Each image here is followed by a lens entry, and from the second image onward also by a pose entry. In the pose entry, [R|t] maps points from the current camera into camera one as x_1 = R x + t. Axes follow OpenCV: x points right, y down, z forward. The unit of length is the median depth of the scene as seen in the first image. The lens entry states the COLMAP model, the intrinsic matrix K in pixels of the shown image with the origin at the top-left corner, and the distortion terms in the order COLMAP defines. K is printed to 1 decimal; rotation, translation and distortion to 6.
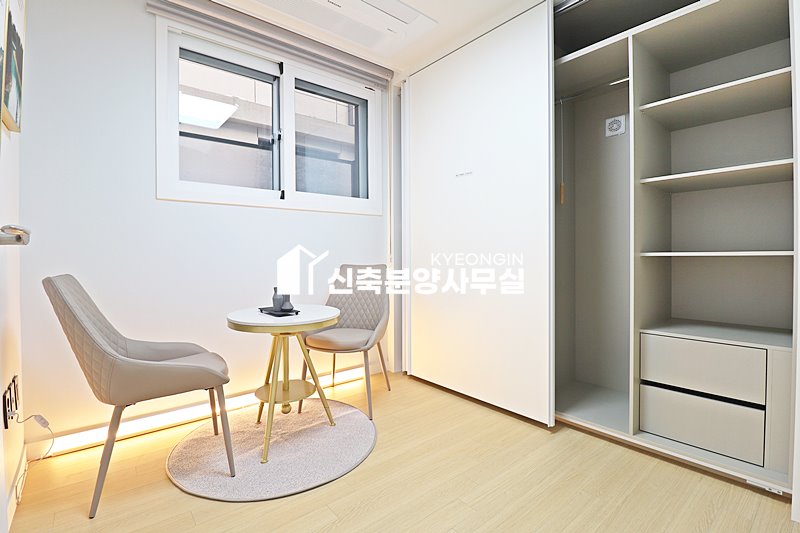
lens RADIAL K [[371.9, 0, 400.0], [0, 371.9, 266.5], [0, 0, 1]] dist [-0.000567, -0.008353]
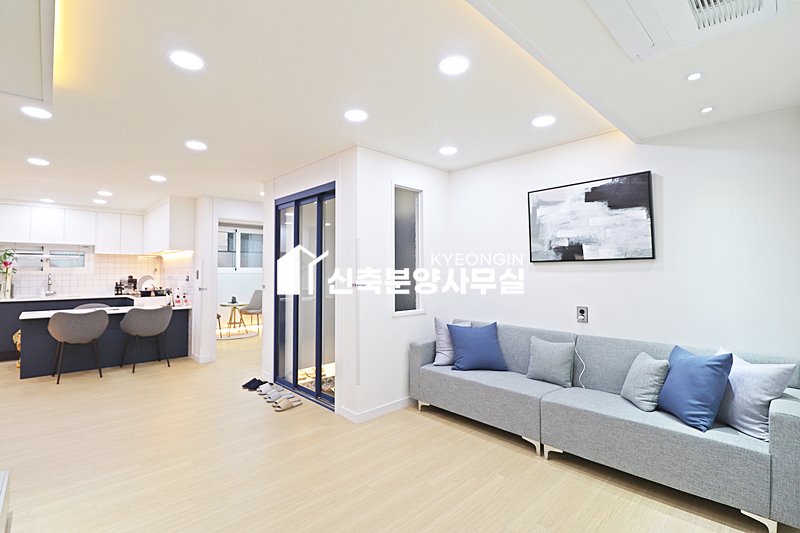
lens RADIAL K [[371.9, 0, 400.0], [0, 371.9, 266.5], [0, 0, 1]] dist [-0.000567, -0.008353]
pose [[0.995705, 0.007544, 0.092271, 0.994035], [-0.003509, 0.999034, -0.043808, -0.094918], [-0.092513, 0.043296, 0.994770, -2.894825]]
